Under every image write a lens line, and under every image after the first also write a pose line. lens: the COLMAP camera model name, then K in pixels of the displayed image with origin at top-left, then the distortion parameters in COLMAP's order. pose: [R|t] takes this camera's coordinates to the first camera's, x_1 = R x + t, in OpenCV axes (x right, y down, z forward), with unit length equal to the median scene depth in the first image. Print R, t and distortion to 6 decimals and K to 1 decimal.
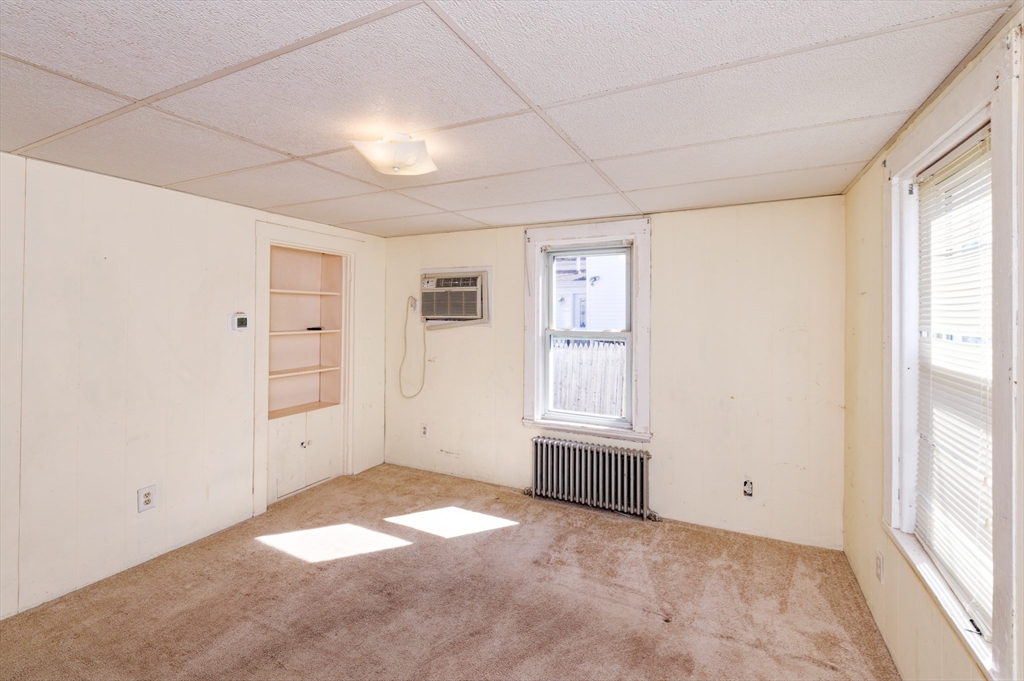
lens RADIAL K [[444.4, 0, 494.8], [0, 444.4, 316.0], [0, 0, 1]] dist [0.004579, -0.003097]
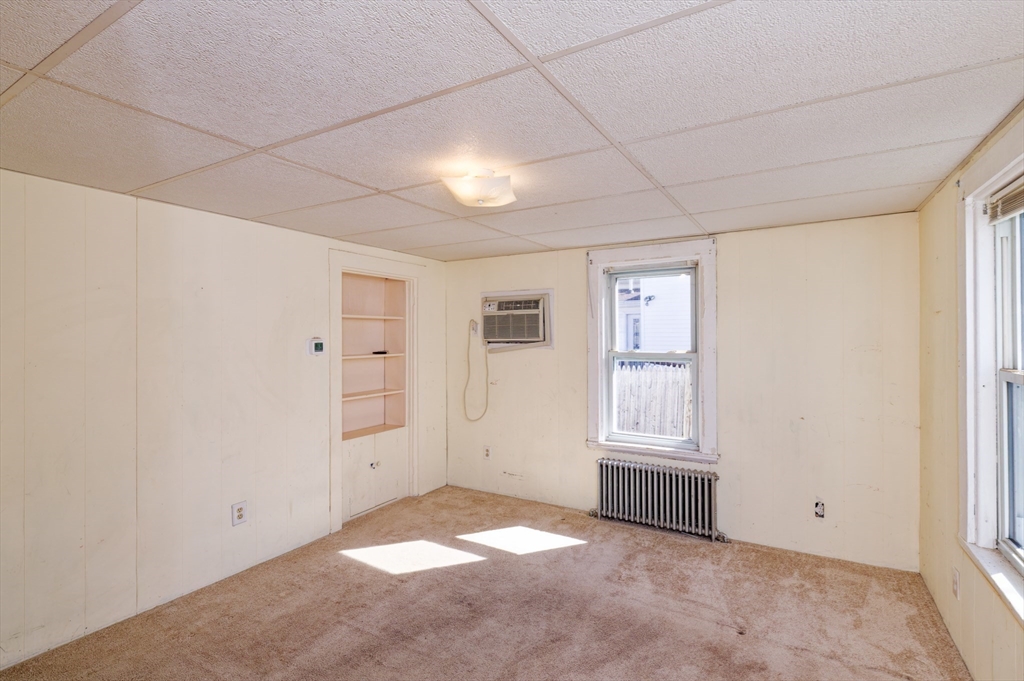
lens RADIAL K [[476.2, 0, 510.8], [0, 476.2, 340.6], [0, 0, 1]] dist [0.003801, -0.002491]
pose [[0.998854, -0.010095, -0.046793, -0.076793], [0.010324, 0.999936, 0.004650, -0.001585], [0.046743, -0.005128, 0.998894, -0.108785]]
